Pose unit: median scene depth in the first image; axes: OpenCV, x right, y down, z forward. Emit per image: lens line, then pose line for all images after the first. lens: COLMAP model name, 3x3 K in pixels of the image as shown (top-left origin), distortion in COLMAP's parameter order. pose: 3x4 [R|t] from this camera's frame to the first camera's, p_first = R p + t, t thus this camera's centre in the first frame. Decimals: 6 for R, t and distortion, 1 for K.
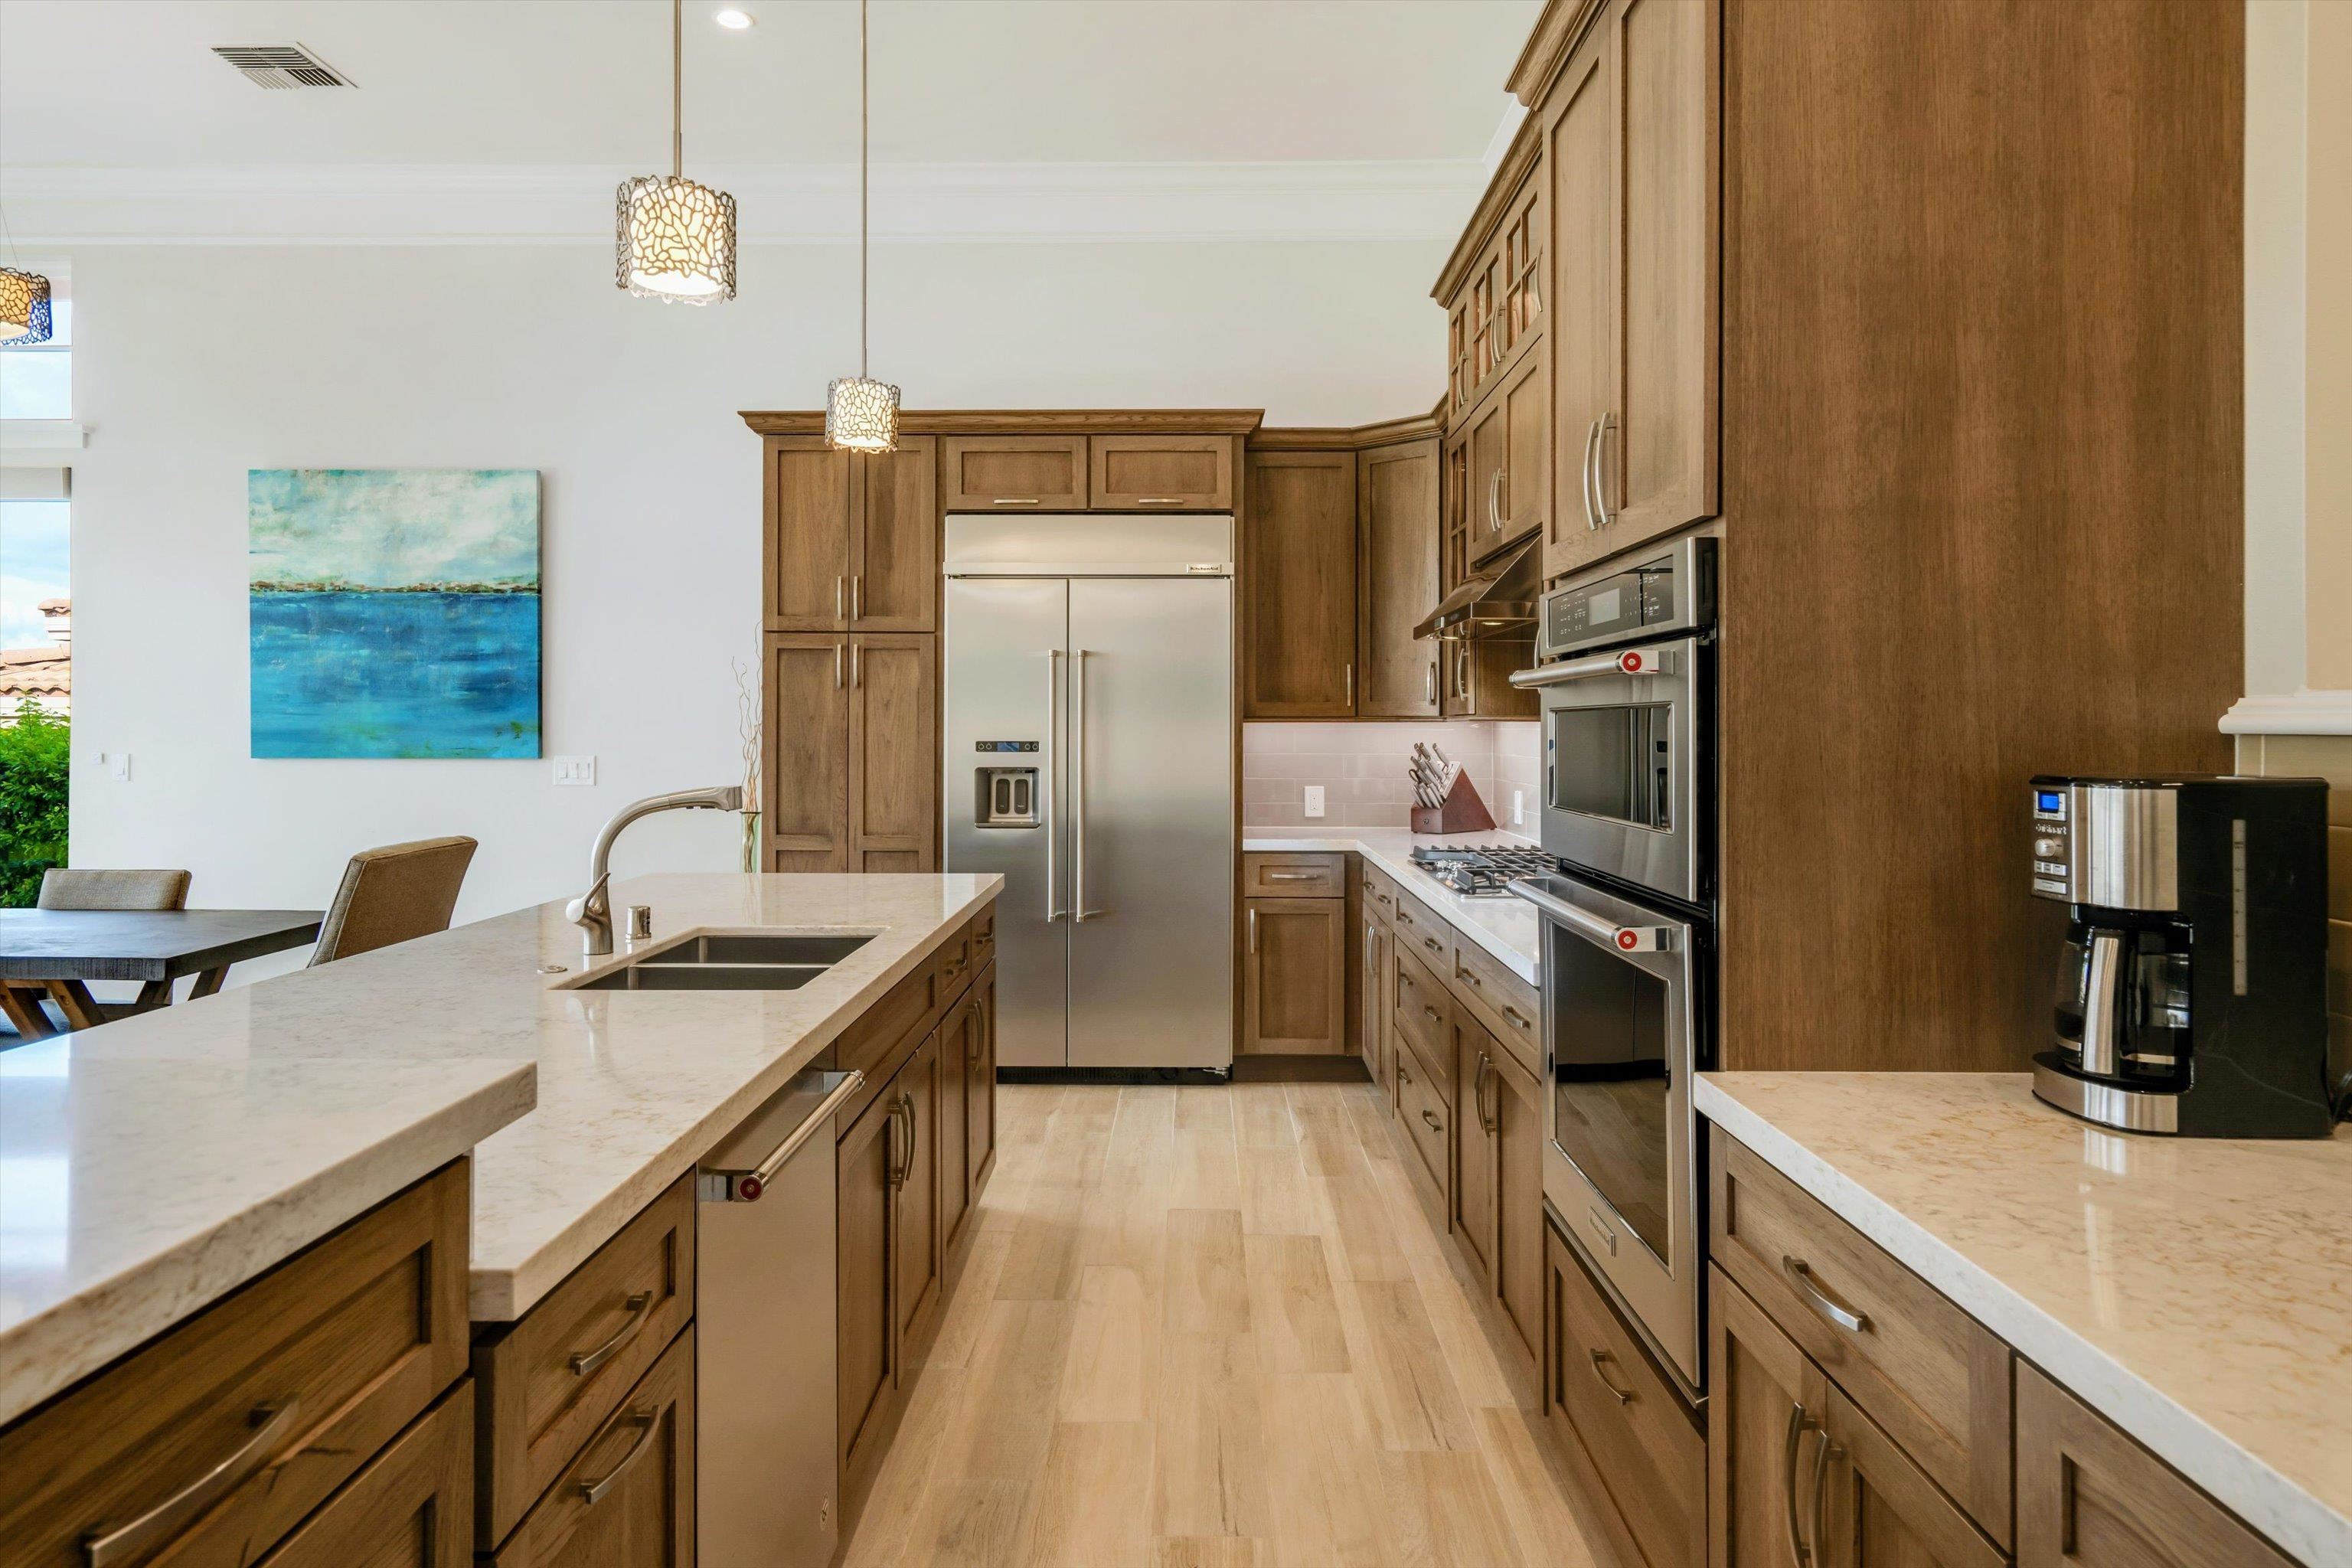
lens RADIAL K [[1415.8, 0, 1169.2], [0, 1415.8, 729.6], [0, 0, 1]] dist [0.011835, -0.001085]
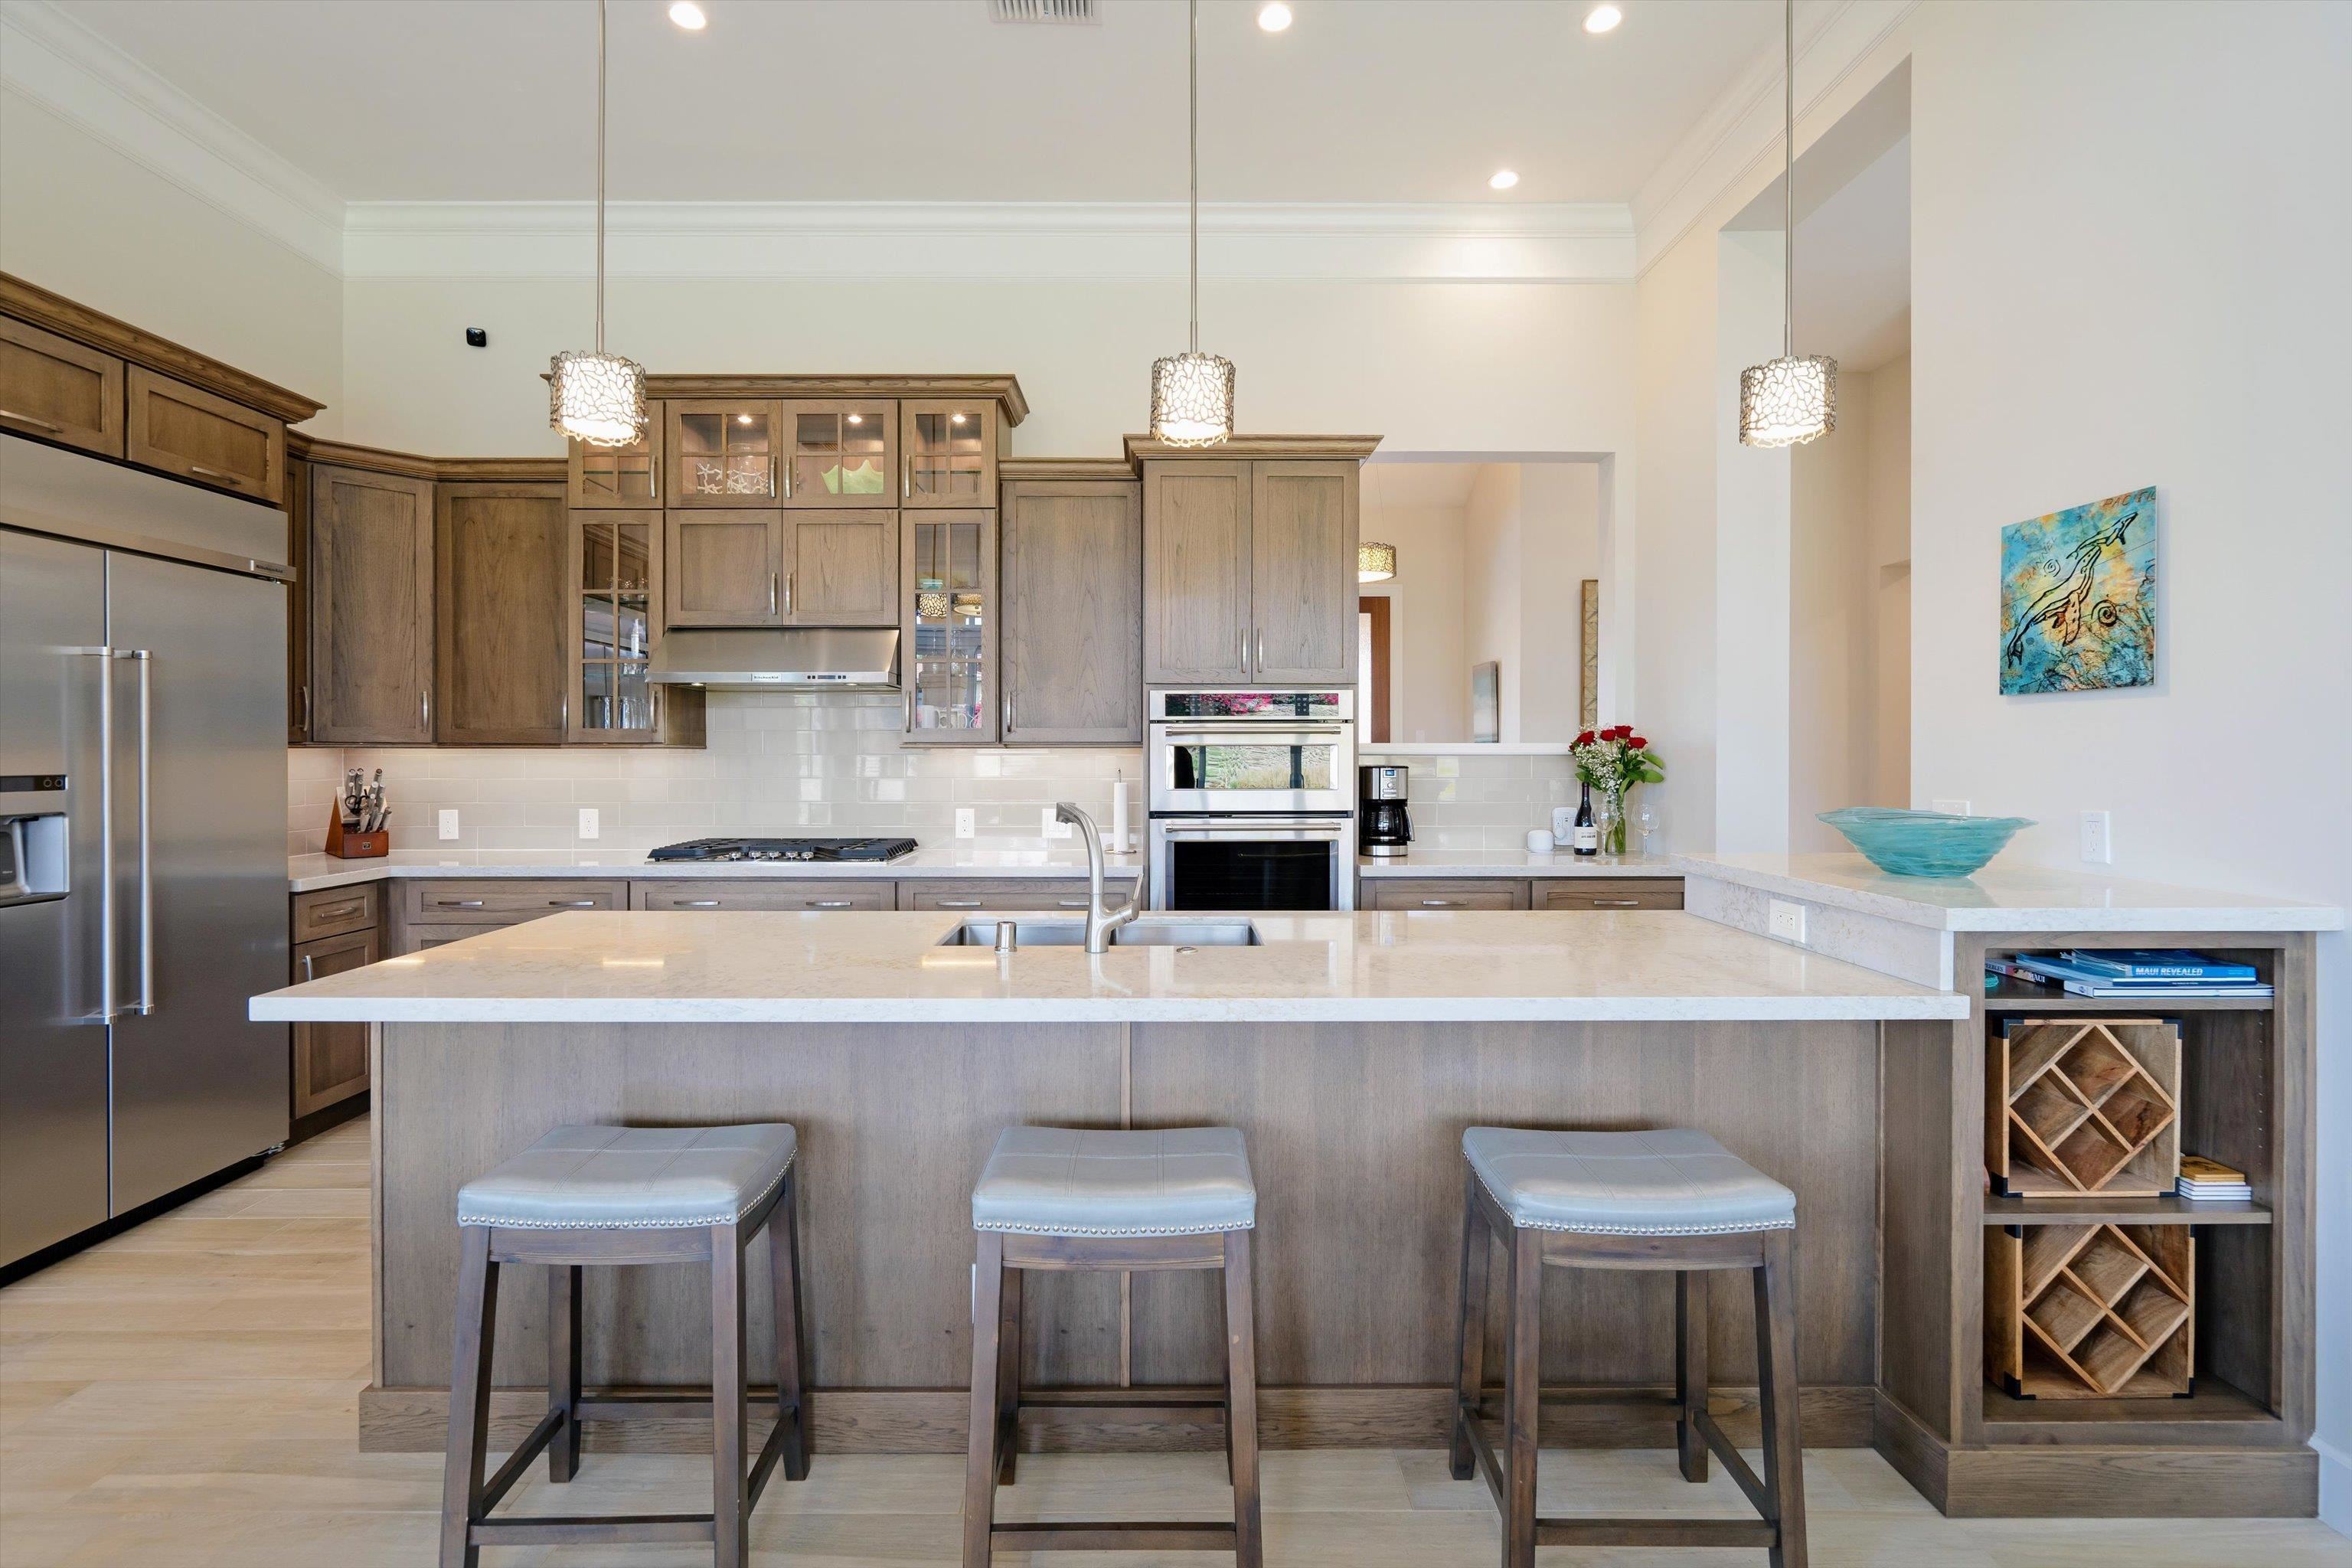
lens RADIAL K [[1081.0, 0, 1169.6], [0, 1081.0, 756.4], [0, 0, 1]] dist [-0.007017, 0.005669]
pose [[-0.026226, -0.004768, 0.999645, -0.569982], [0.002141, 0.999986, 0.004825, -0.001814], [-0.999654, 0.002267, -0.026215, 0.418212]]
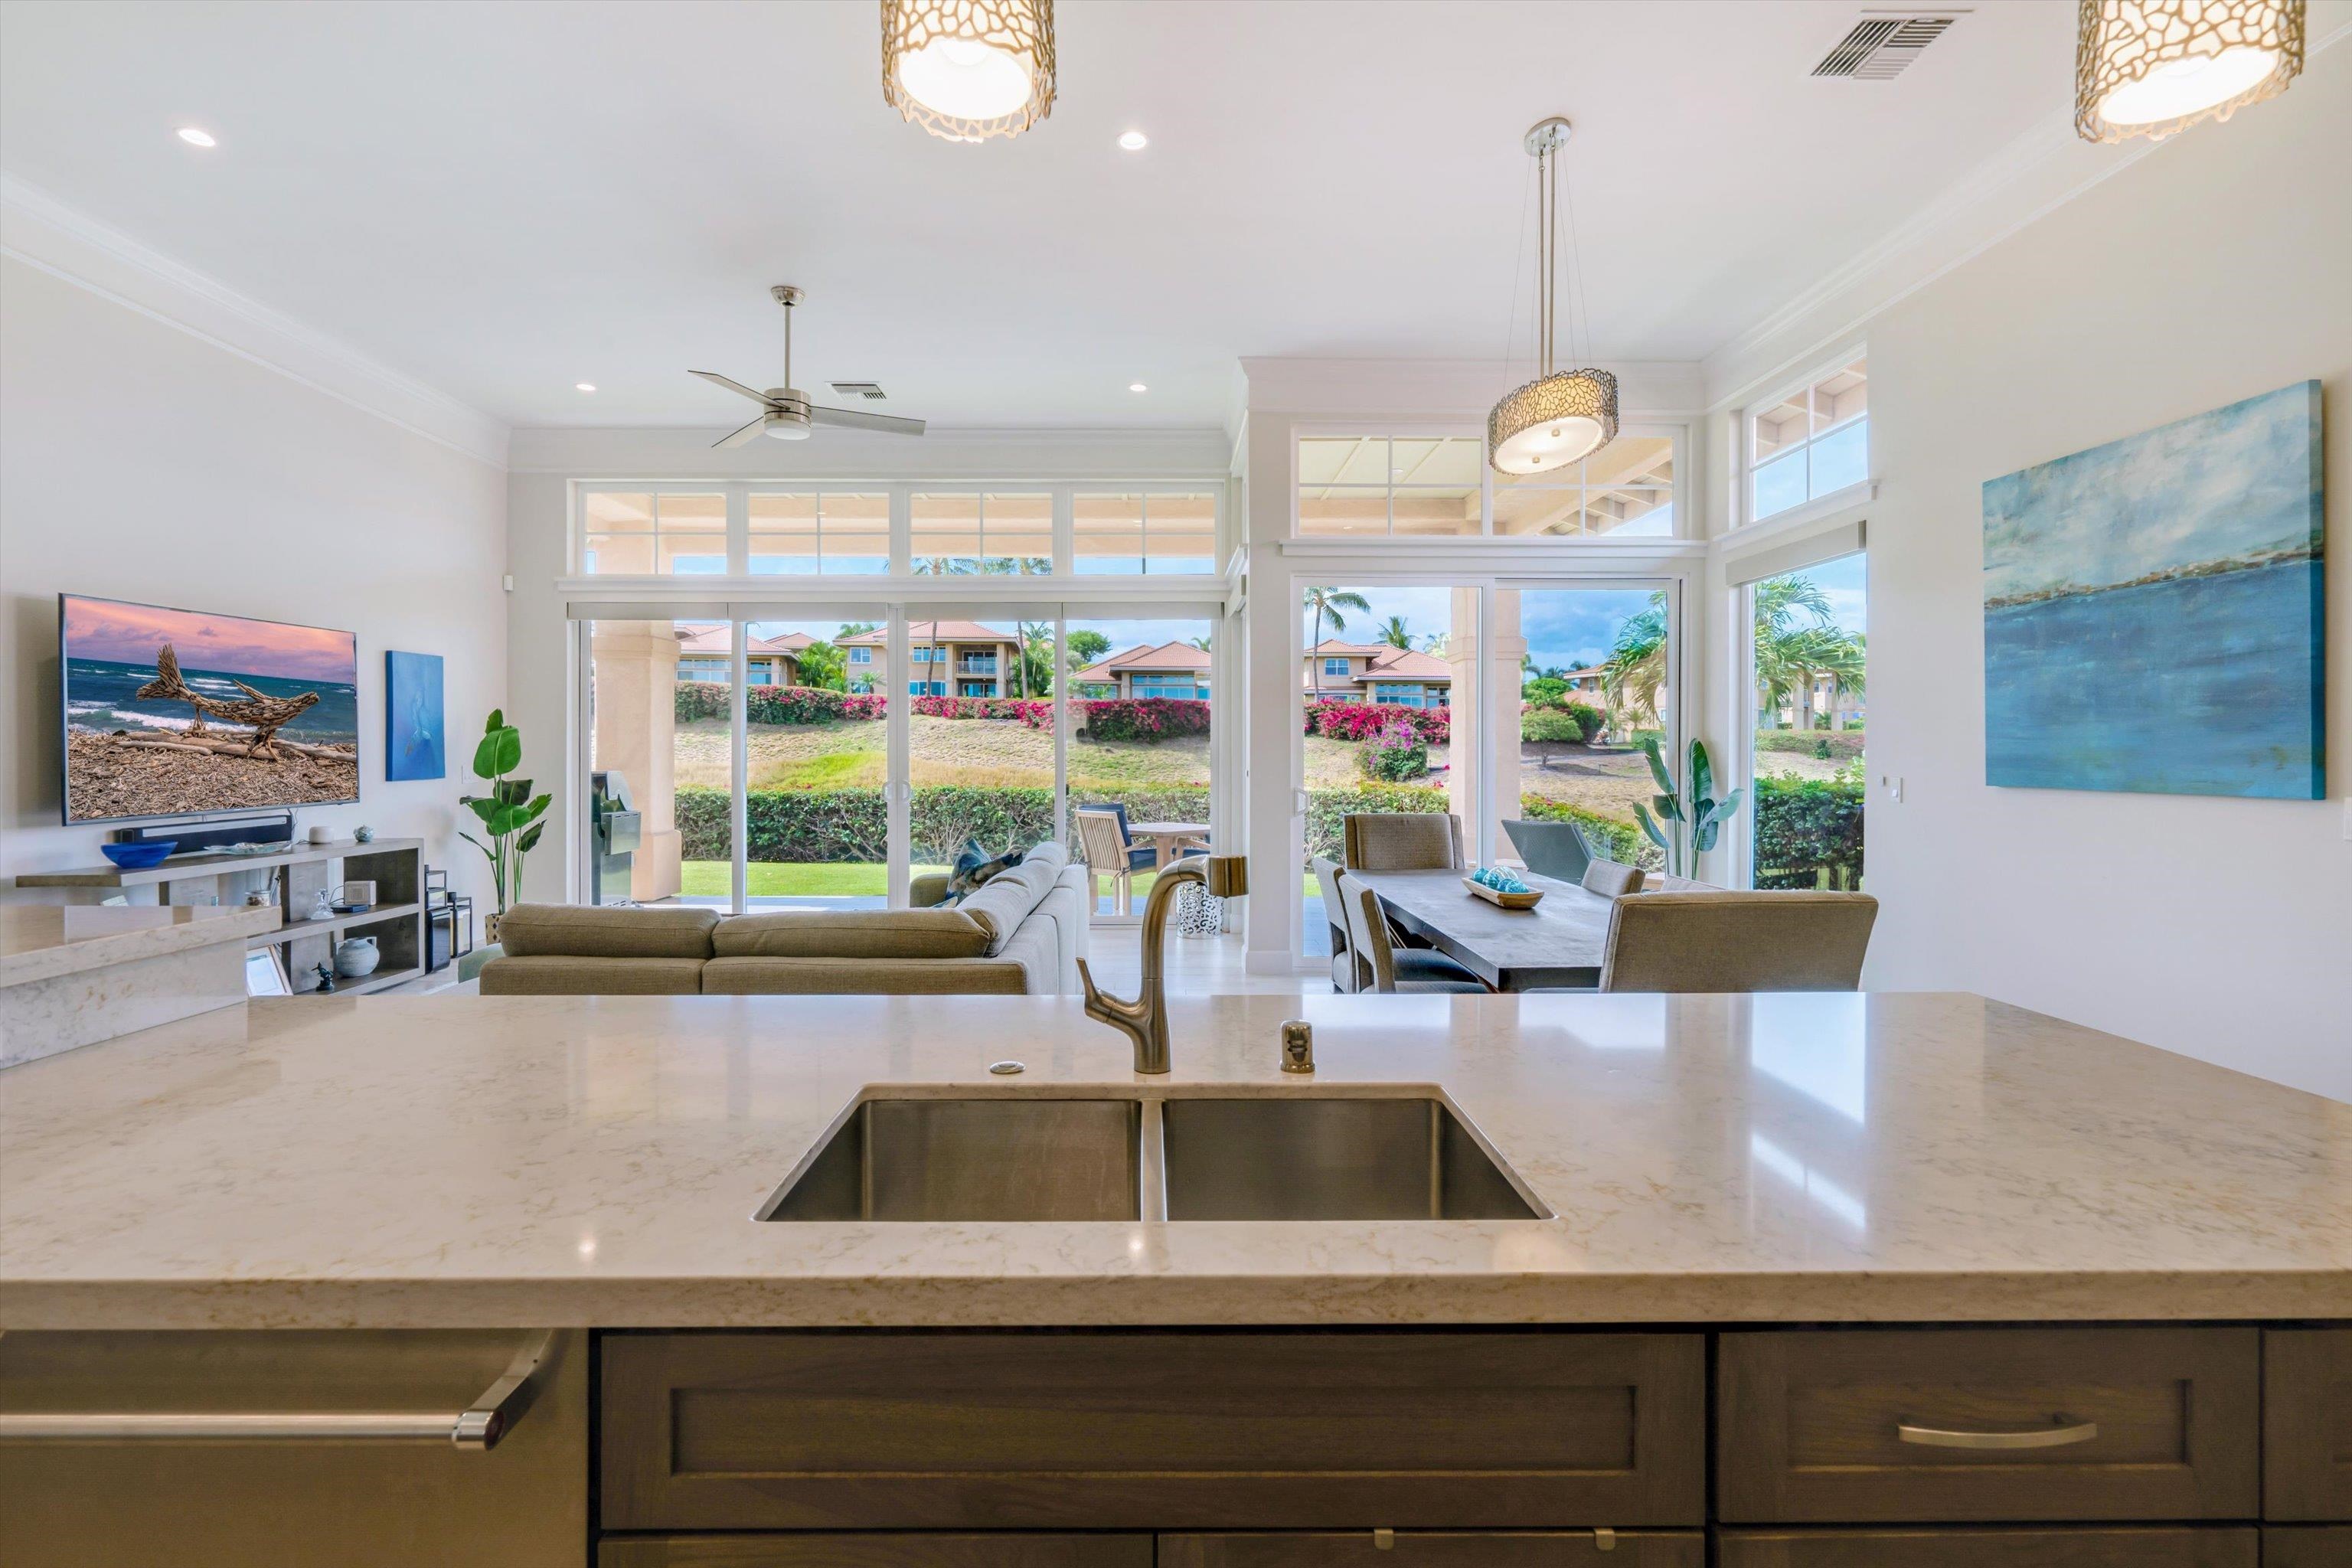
lens RADIAL K [[1081.0, 0, 1177.7], [0, 1081.0, 744.2], [0, 0, 1]] dist [-0.007017, 0.005669]
pose [[0.037452, -0.004814, -0.999287, 0.055007], [-0.004868, 0.999976, -0.005000, -0.001234], [0.999287, 0.005052, 0.037428, 0.433827]]
